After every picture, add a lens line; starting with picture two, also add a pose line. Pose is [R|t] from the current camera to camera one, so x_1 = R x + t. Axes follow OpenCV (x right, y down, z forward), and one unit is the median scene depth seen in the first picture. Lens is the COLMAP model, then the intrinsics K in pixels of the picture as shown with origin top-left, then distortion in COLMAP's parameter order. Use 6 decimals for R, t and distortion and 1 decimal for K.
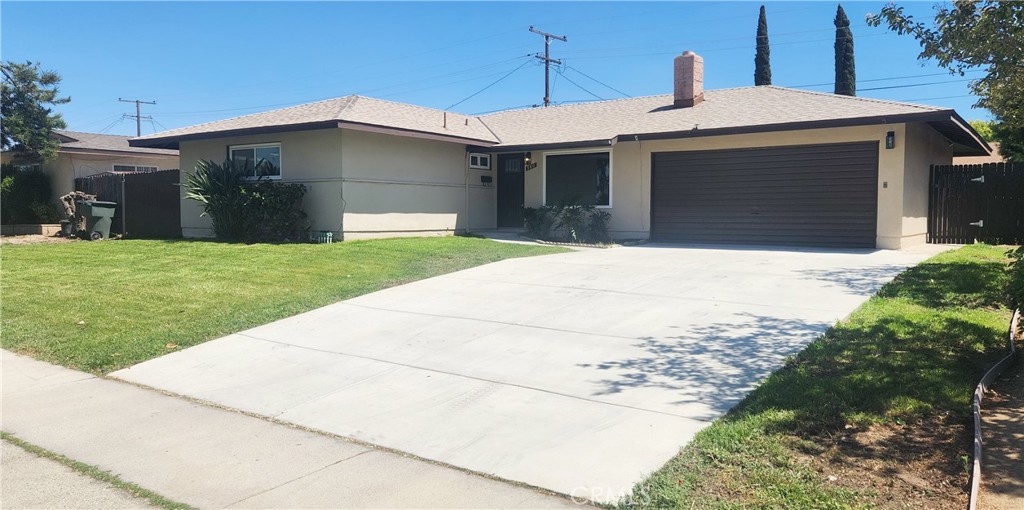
lens RADIAL K [[657.3, 0, 512.0], [0, 657.3, 255.0], [0, 0, 1]] dist [0.056057, -0.002987]
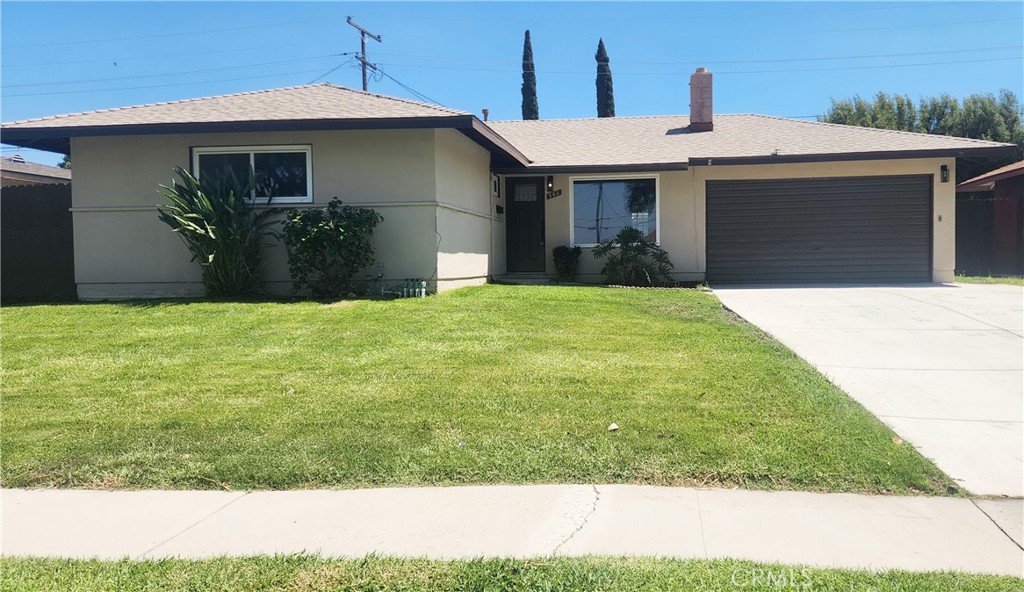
lens RADIAL K [[787.0, 0, 512.0], [0, 787.0, 296.0], [0, 0, 1]] dist [0.083517, 0.000957]
pose [[0.883018, -0.035892, 0.467966, -0.484085], [0.046629, 0.998848, -0.011376, -0.004364], [-0.467018, 0.031866, 0.883673, 0.200858]]
